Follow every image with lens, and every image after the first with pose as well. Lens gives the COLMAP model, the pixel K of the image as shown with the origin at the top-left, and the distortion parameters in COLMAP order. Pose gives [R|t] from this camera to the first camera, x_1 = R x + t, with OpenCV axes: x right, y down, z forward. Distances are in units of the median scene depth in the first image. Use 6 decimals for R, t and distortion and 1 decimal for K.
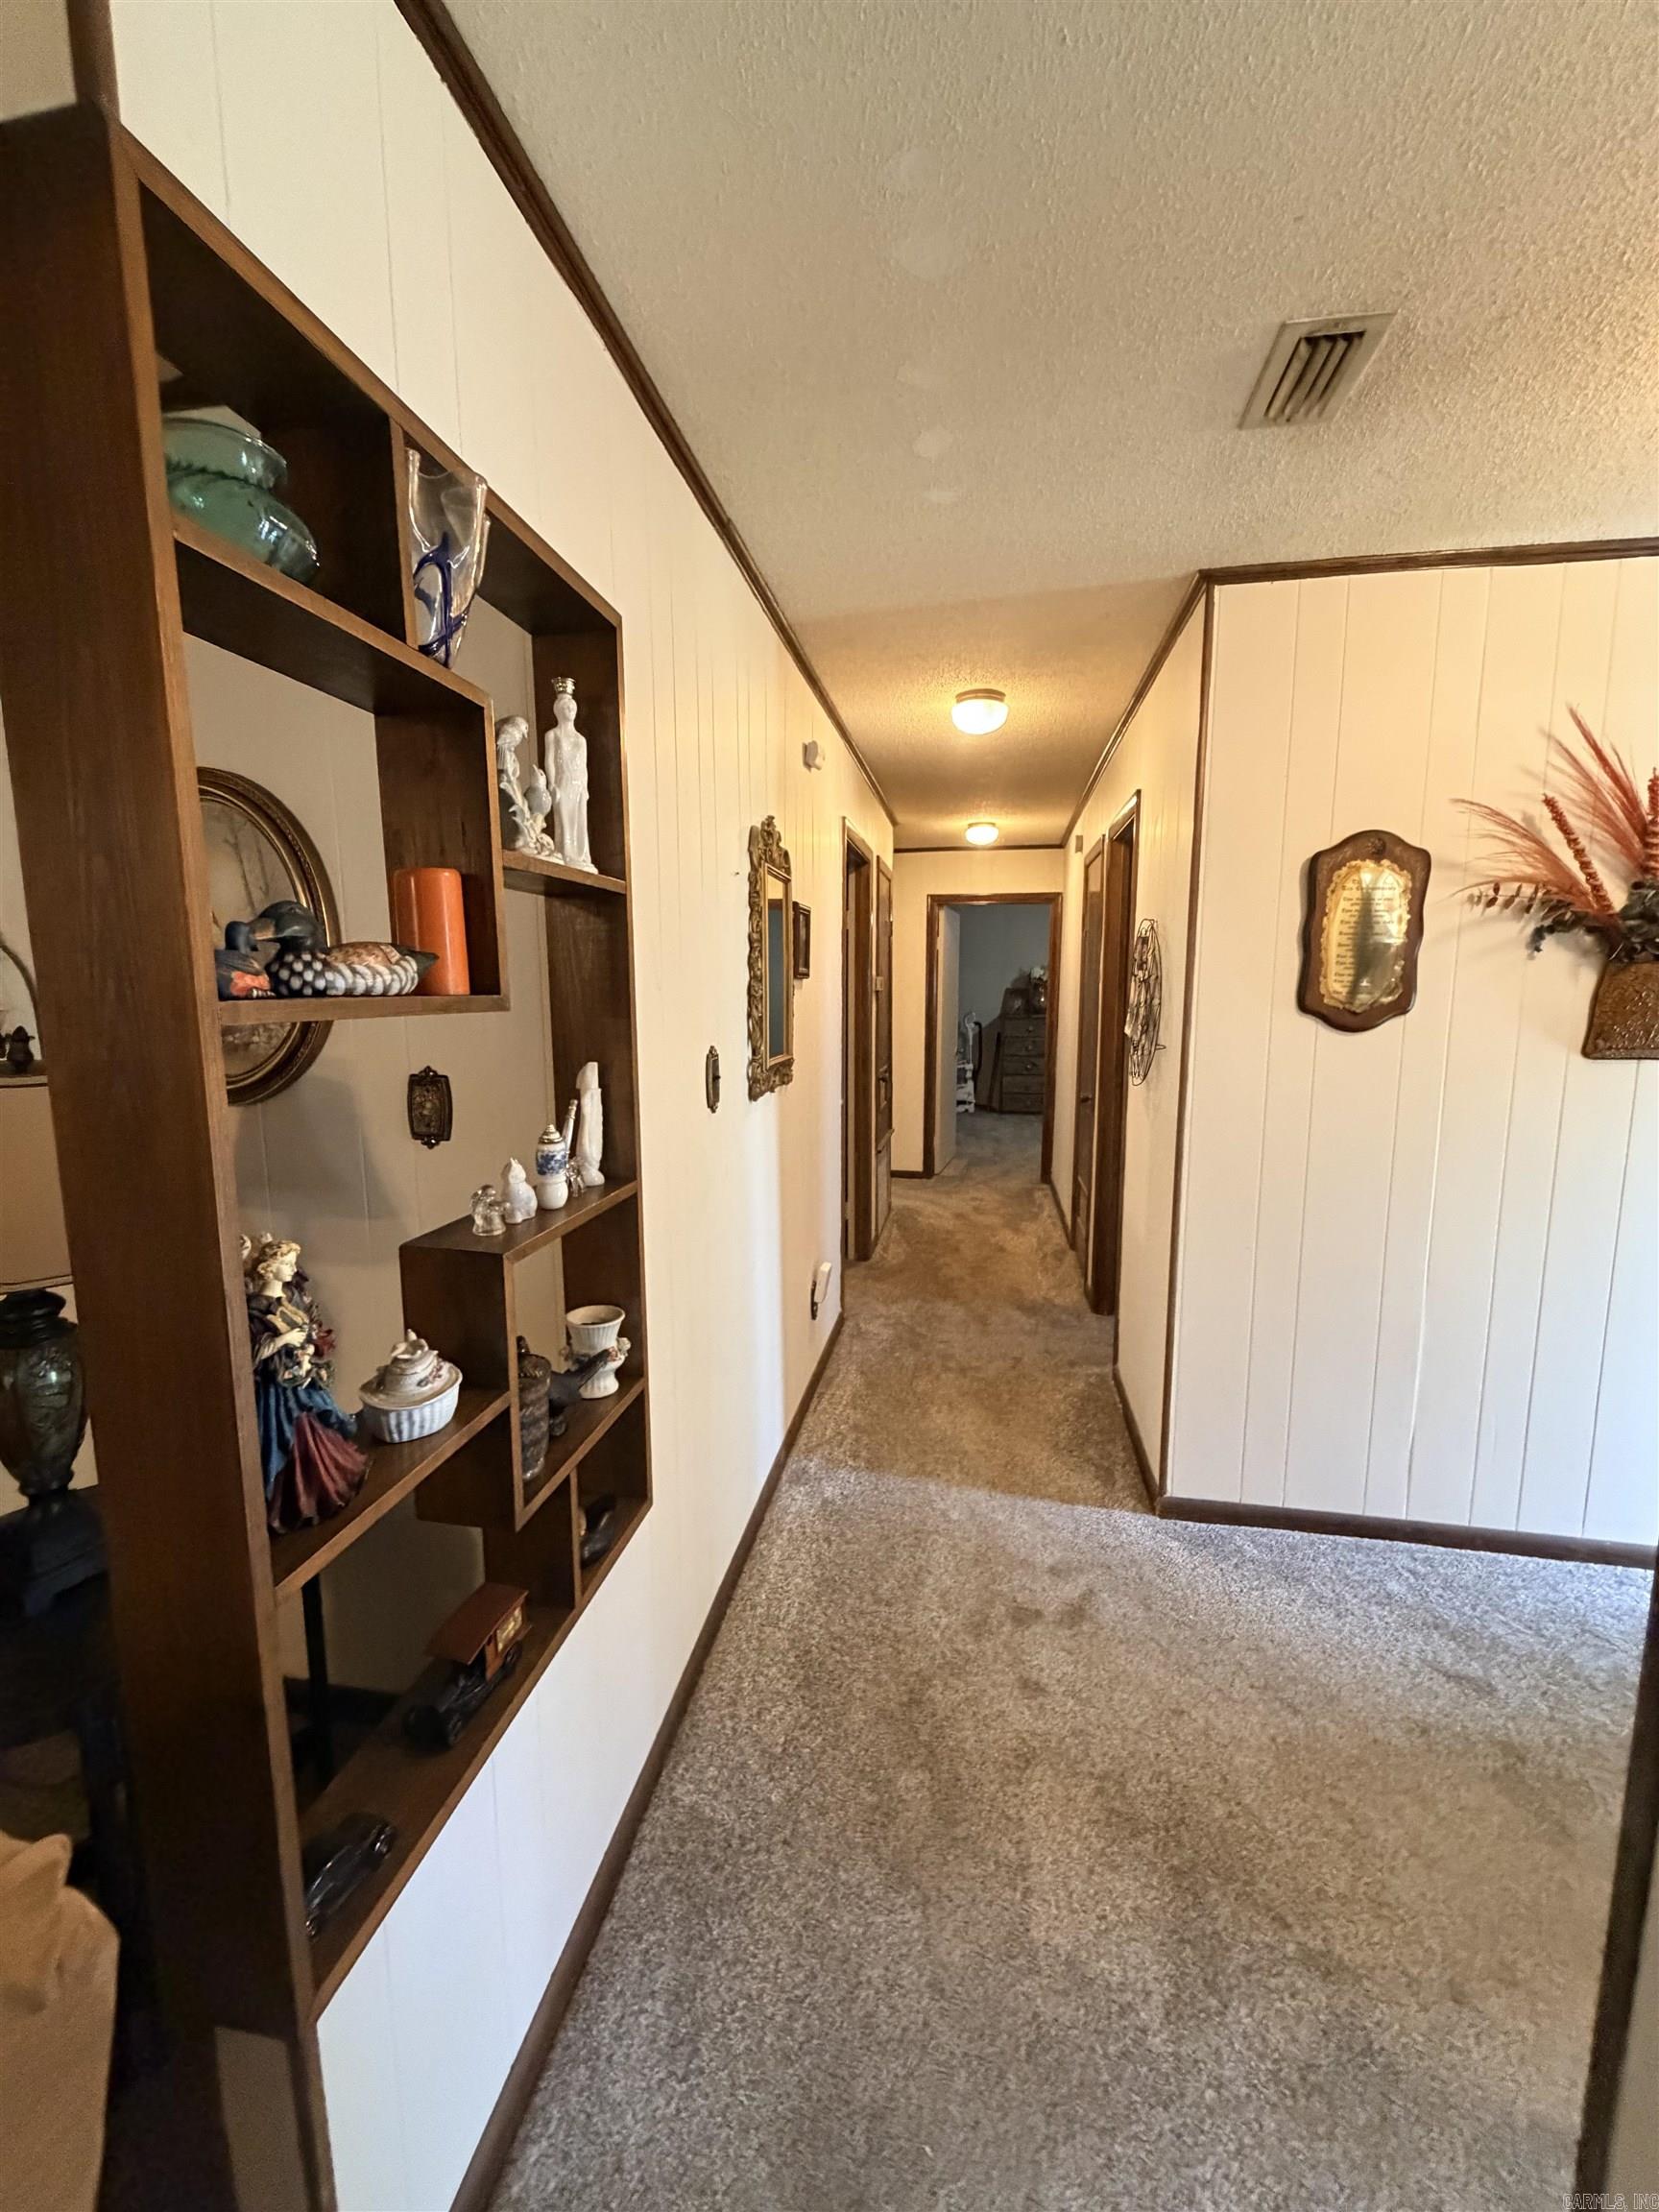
lens RADIAL K [[882.6, 0, 829.2], [0, 882.6, 1100.1], [0, 0, 1]] dist [-0.000267, 0.000366]
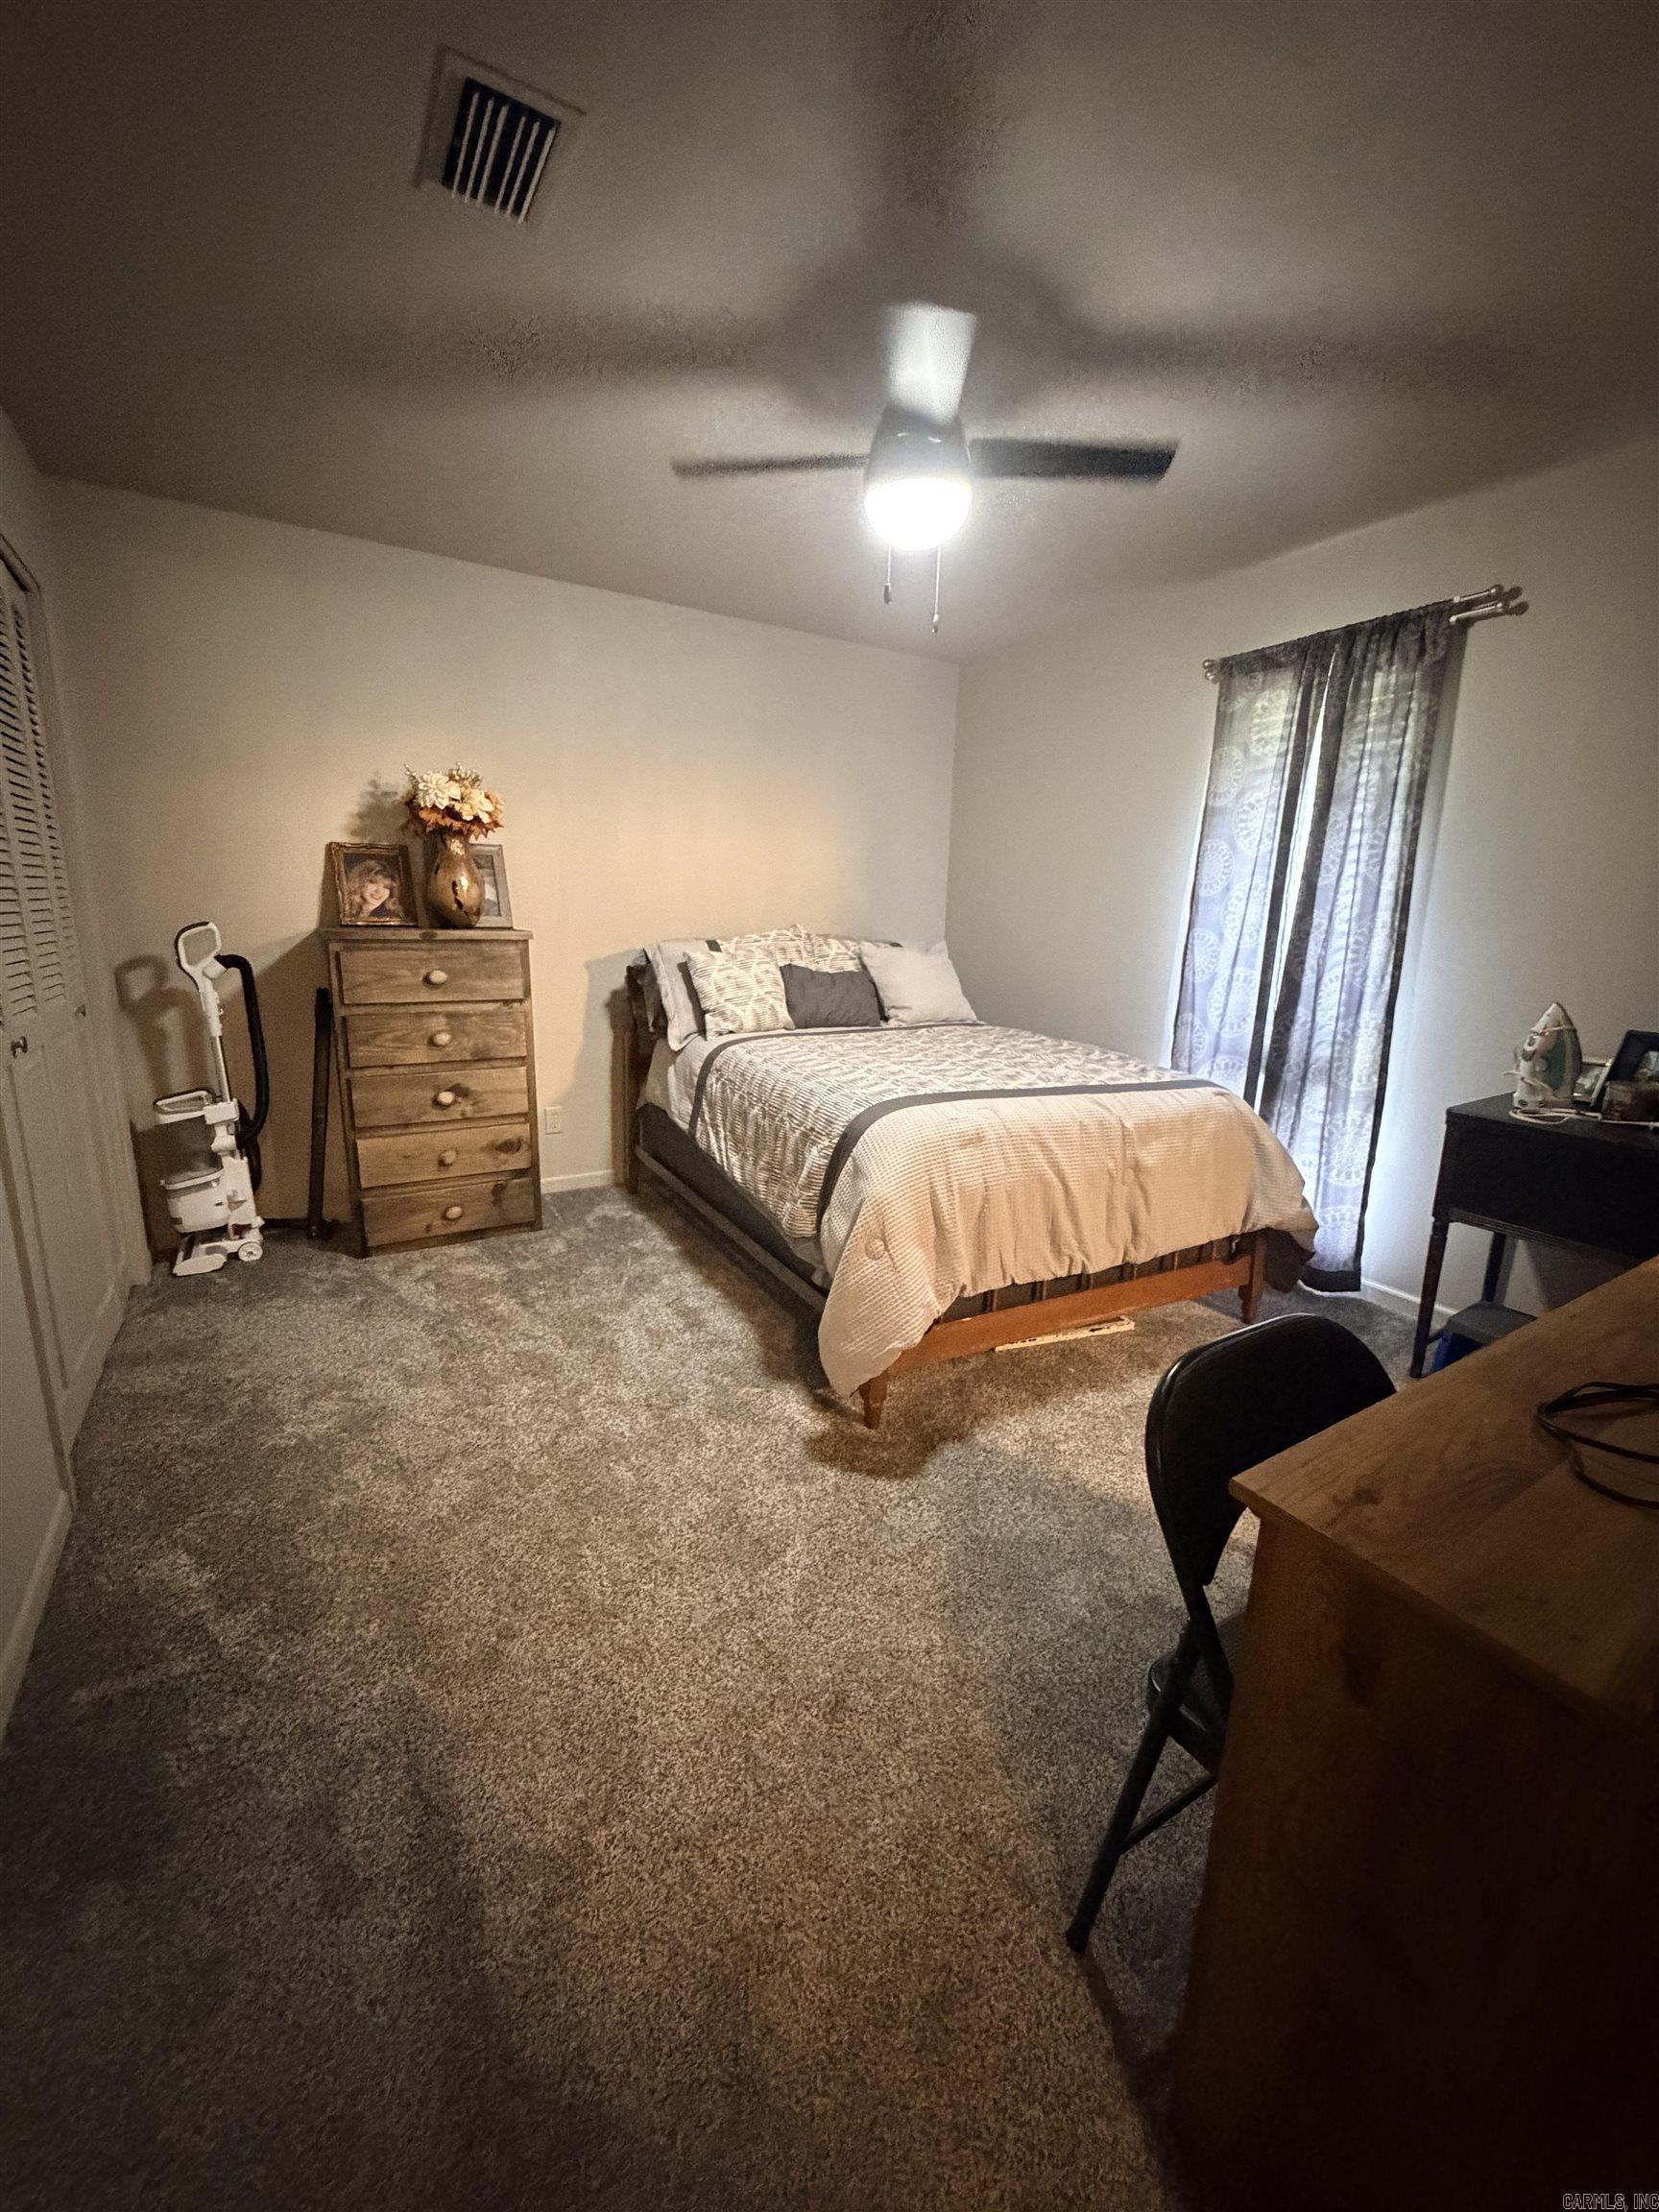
lens RADIAL K [[882.6, 0, 829.2], [0, 882.6, 1100.1], [0, 0, 1]] dist [-0.000267, 0.000366]
pose [[0.738258, -0.121555, 0.663475, 0.114528], [0.065129, 0.991878, 0.109253, -0.060046], [-0.671367, -0.037445, 0.740179, 0.654061]]
